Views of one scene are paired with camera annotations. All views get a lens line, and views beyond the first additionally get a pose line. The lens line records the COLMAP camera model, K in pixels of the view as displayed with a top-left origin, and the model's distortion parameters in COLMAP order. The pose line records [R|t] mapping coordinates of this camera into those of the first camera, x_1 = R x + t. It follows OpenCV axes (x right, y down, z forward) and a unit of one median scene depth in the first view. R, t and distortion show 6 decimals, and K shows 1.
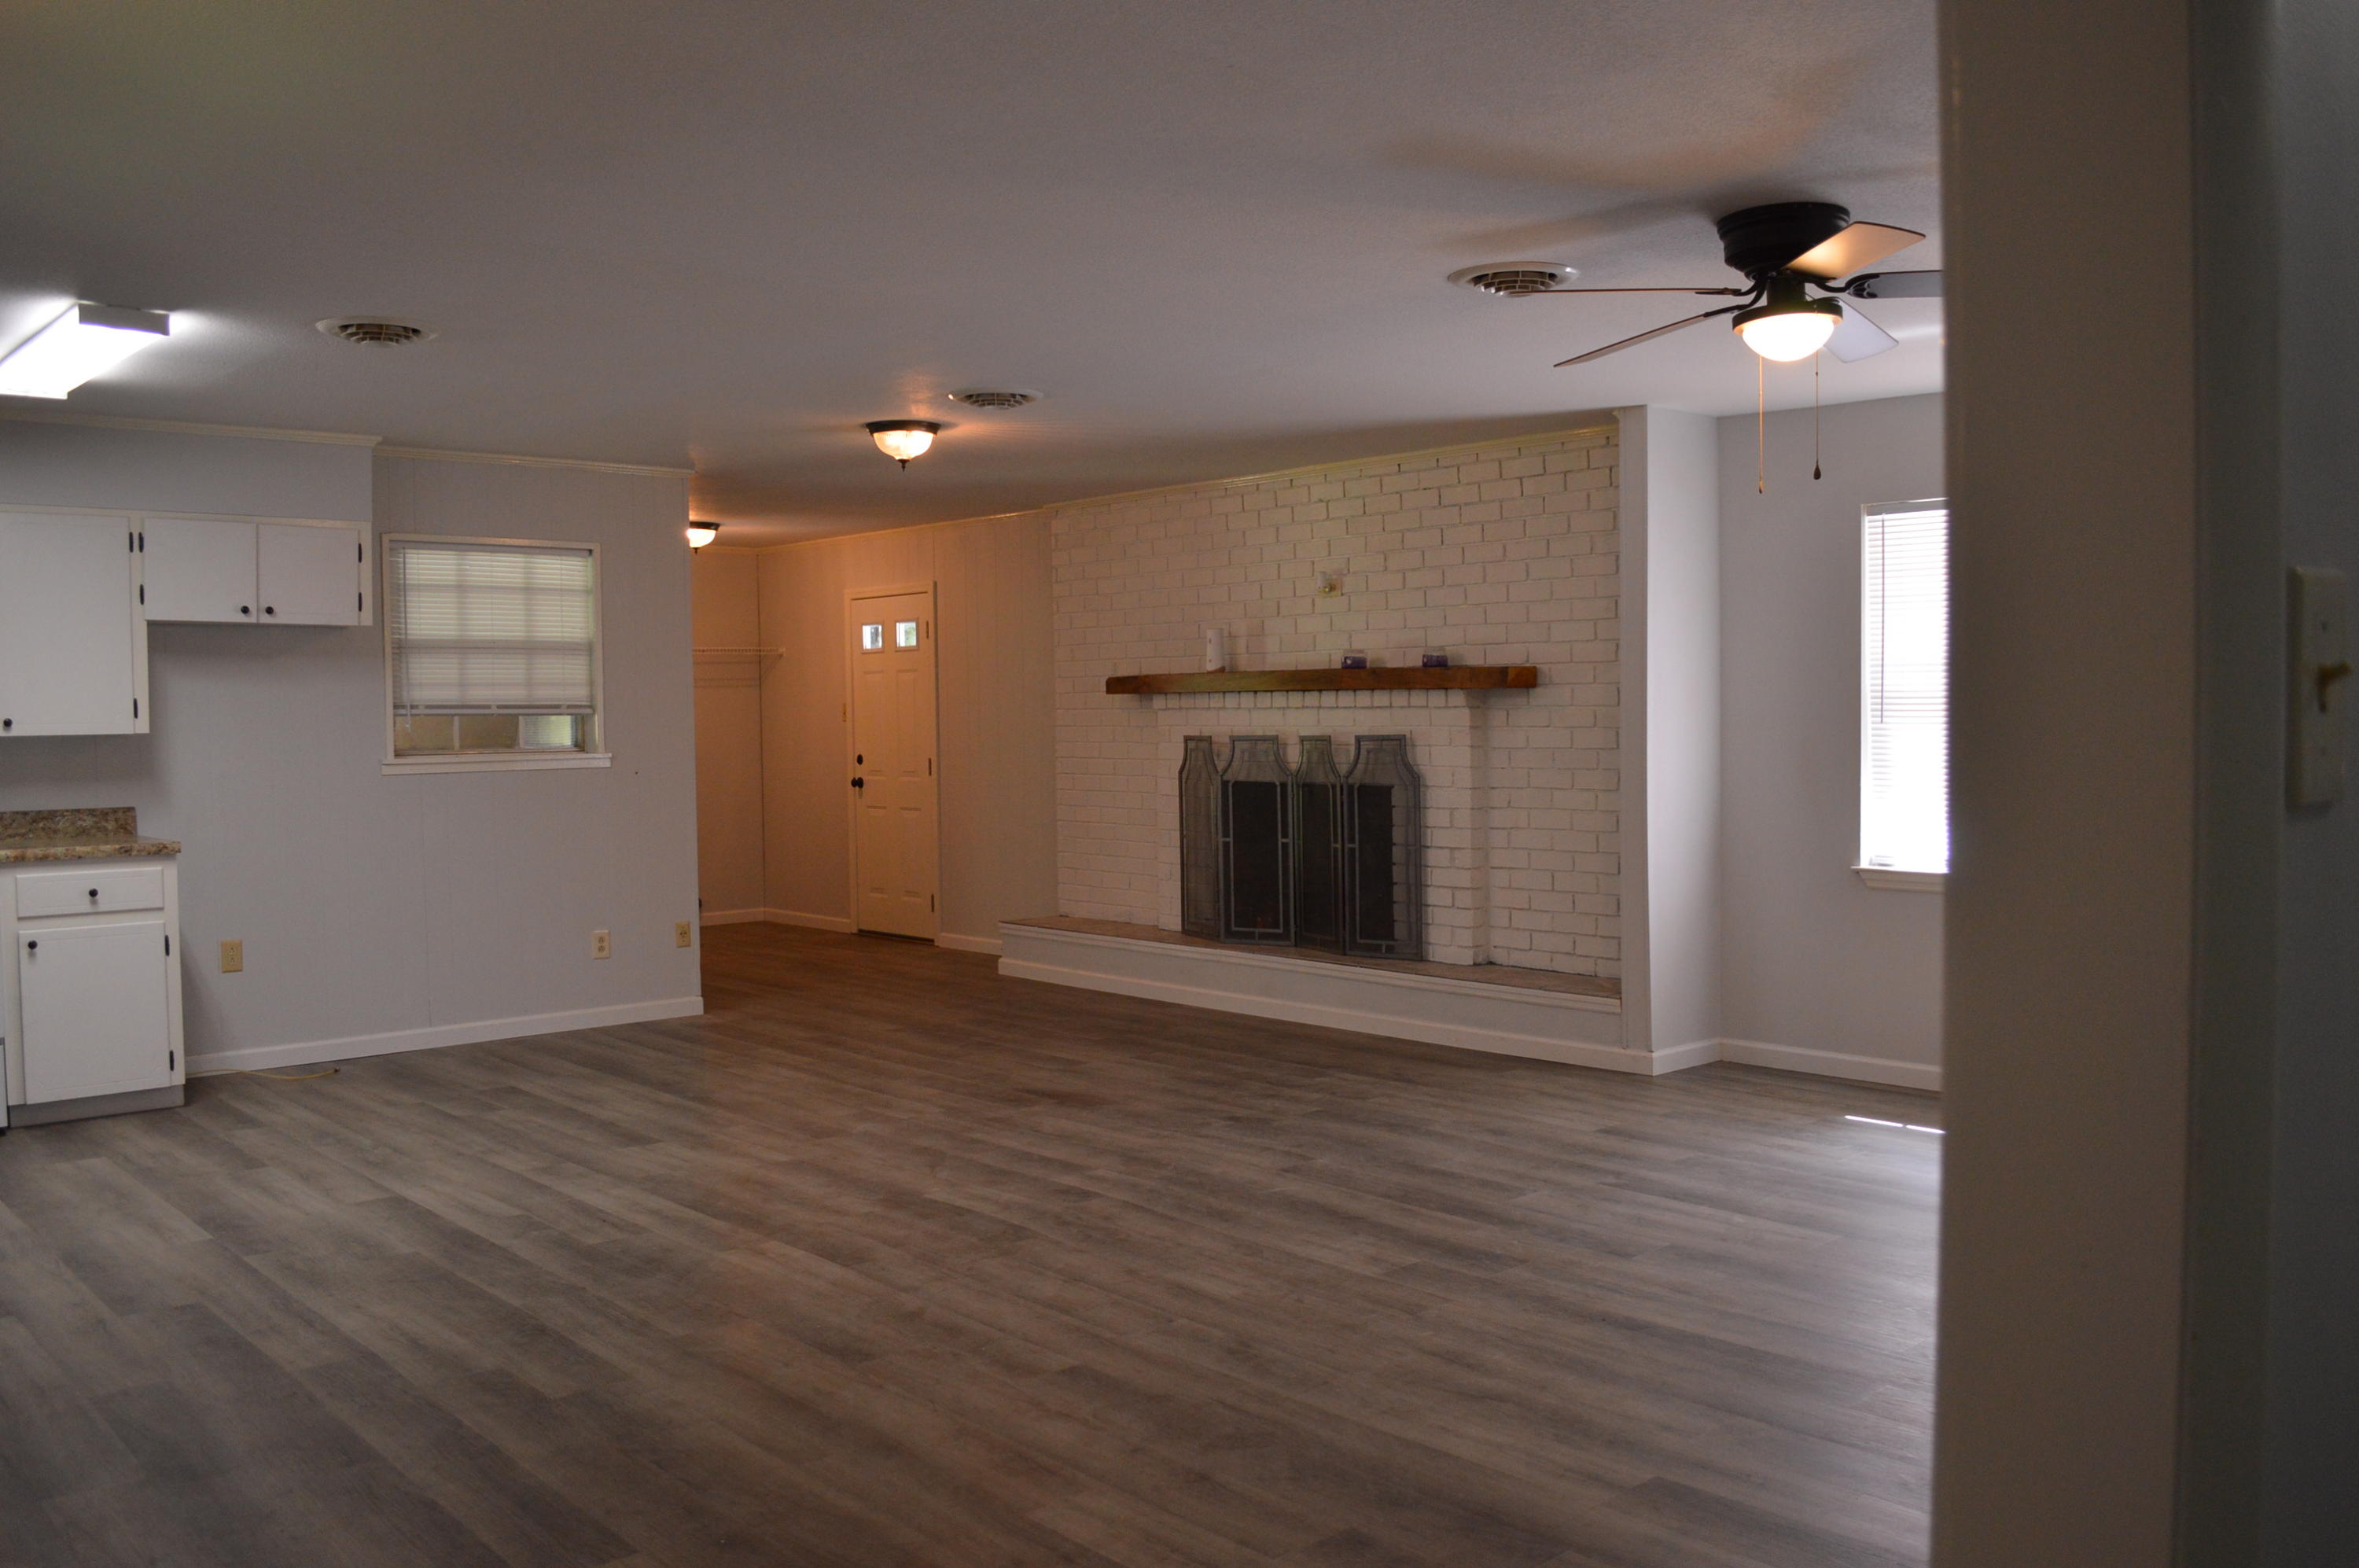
lens RADIAL K [[1882.2, 0, 1177.2], [0, 1882.2, 796.0], [0, 0, 1]] dist [-0.084330, 0.012895]
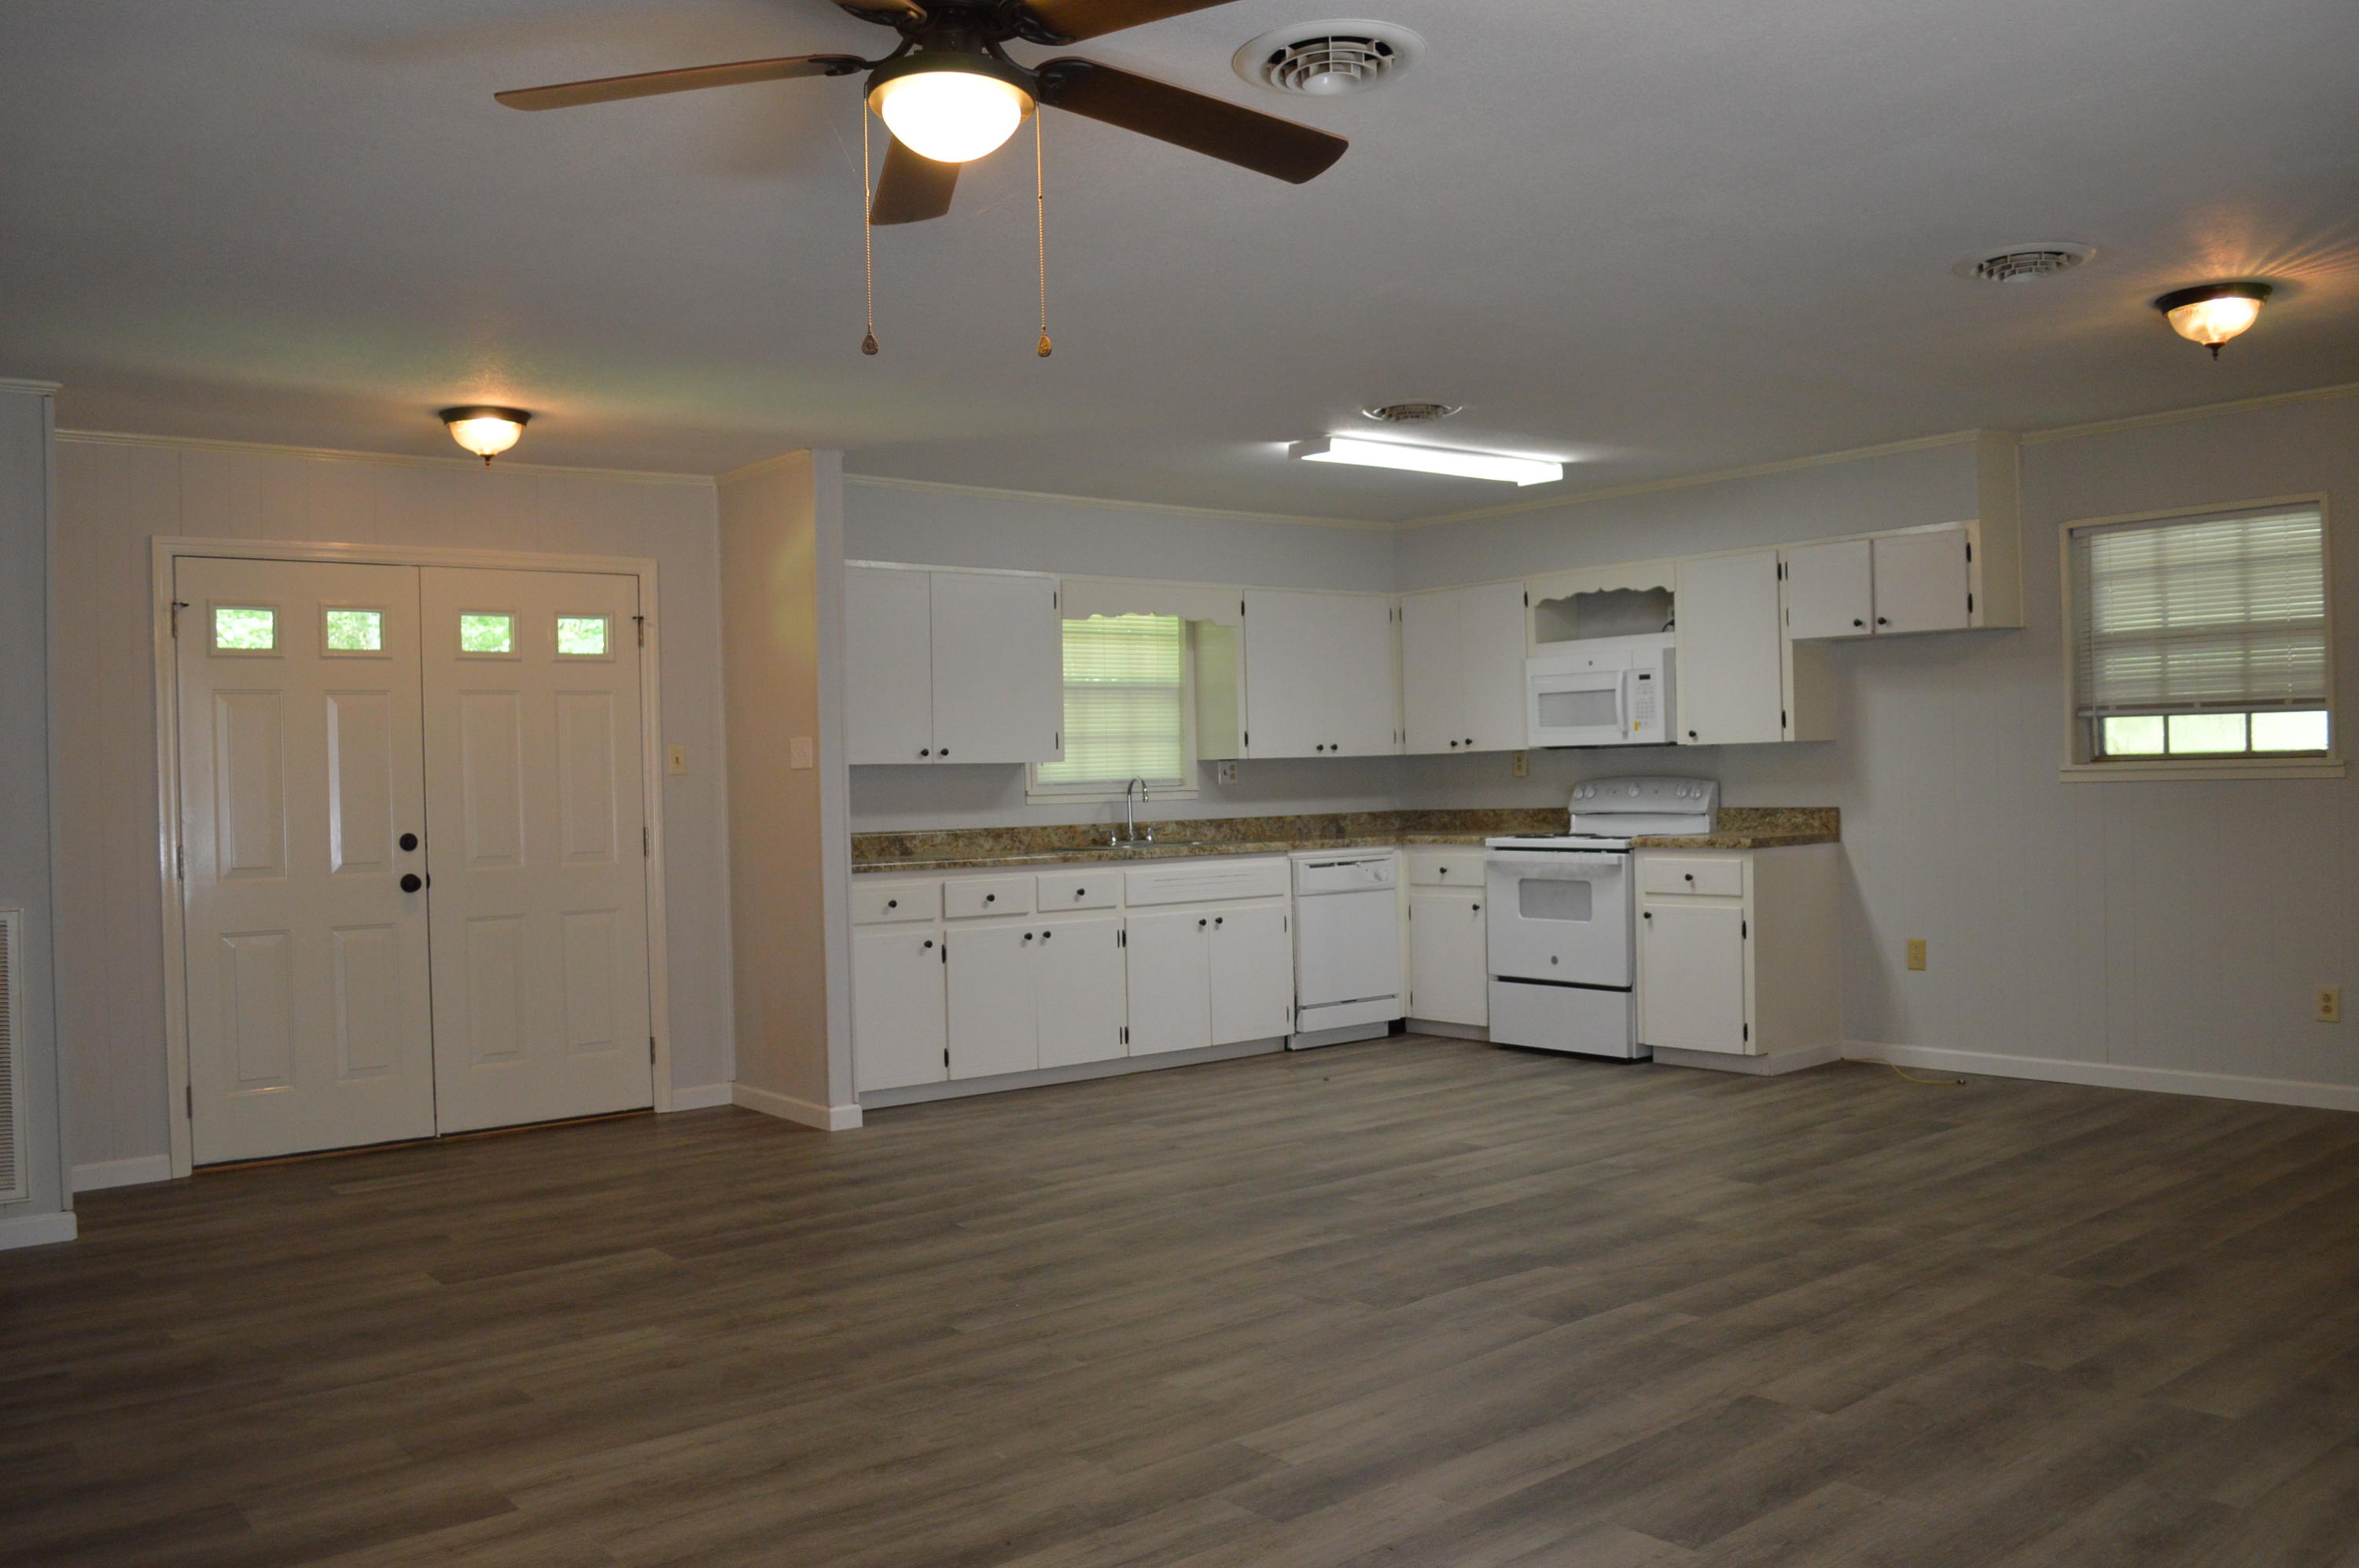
lens RADIAL K [[1893.6, 0, 1169.8], [0, 1893.6, 788.4], [0, 0, 1]] dist [-0.075540, 0.003501]
pose [[-0.064236, 0.018900, -0.997756, 0.582235], [-0.018043, 0.999635, 0.020097, -0.020782], [0.997772, 0.019294, -0.063871, 0.671115]]
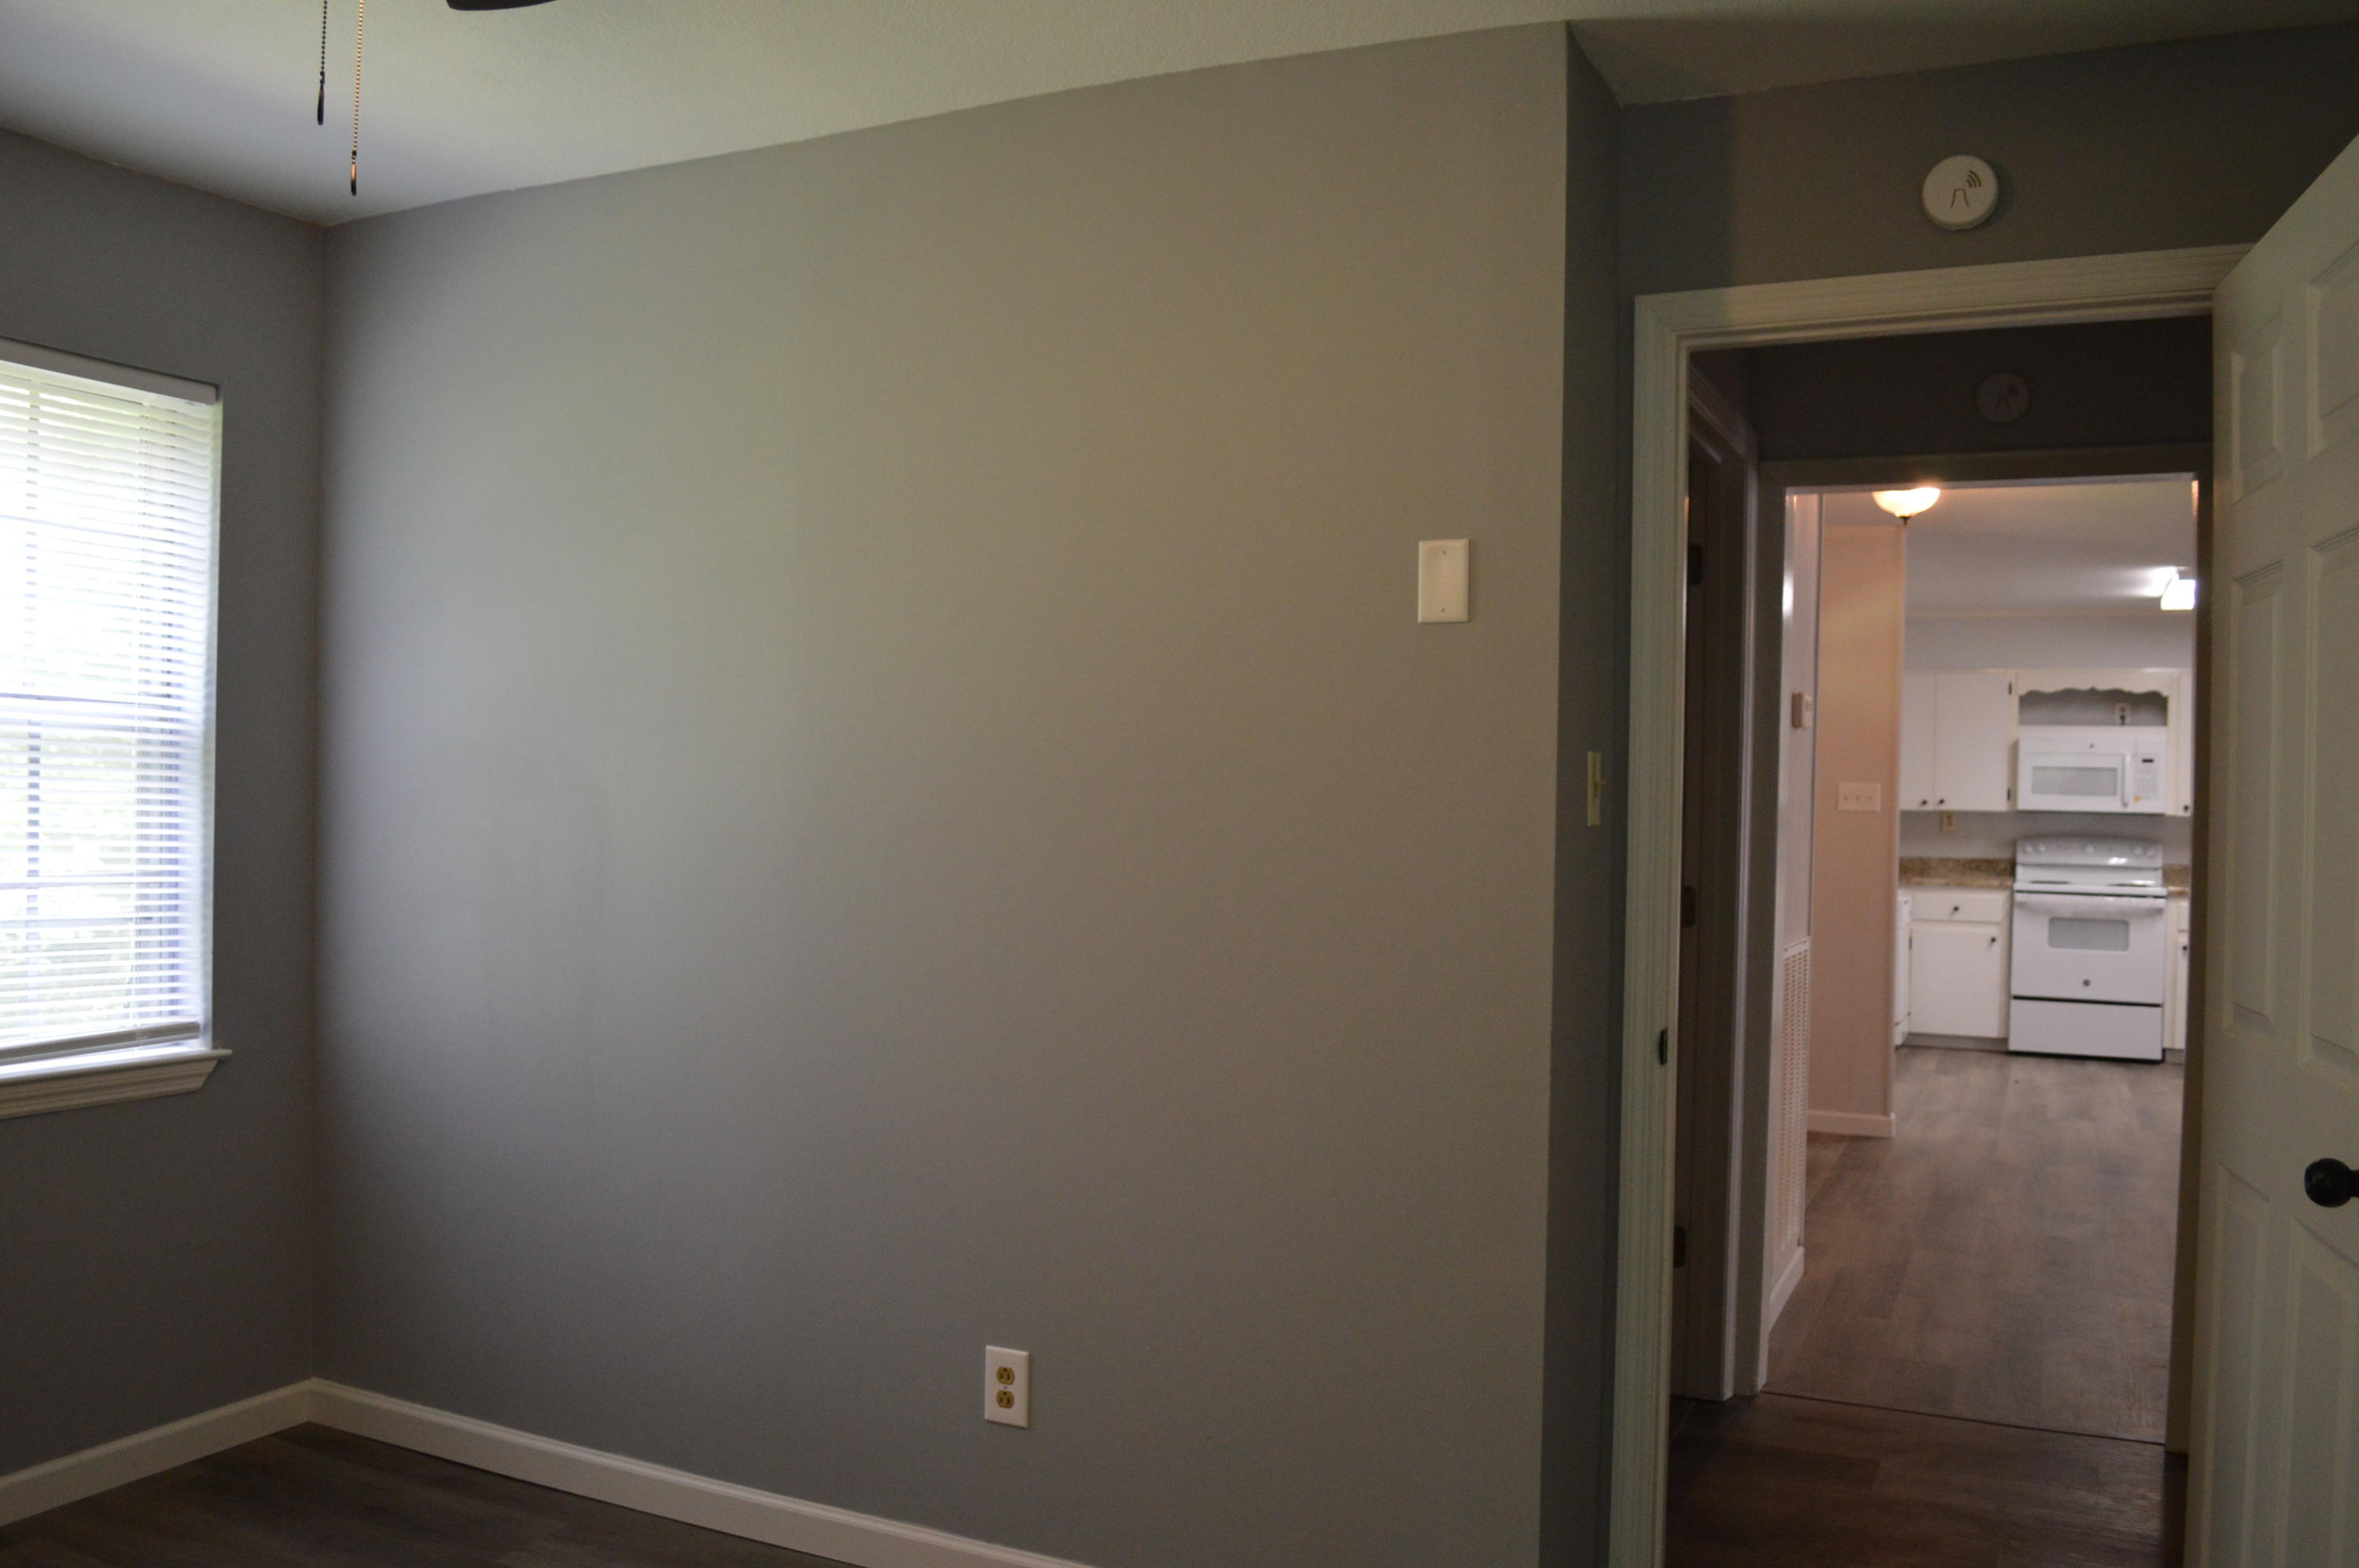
lens RADIAL K [[1882.2, 0, 1177.2], [0, 1882.2, 796.0], [0, 0, 1]] dist [-0.084330, 0.012895]
pose [[0.377234, 0.019575, -0.925911, 0.453457], [-0.068306, 0.997642, -0.006738, 0.018363], [0.923596, 0.065787, 0.377681, -0.367970]]
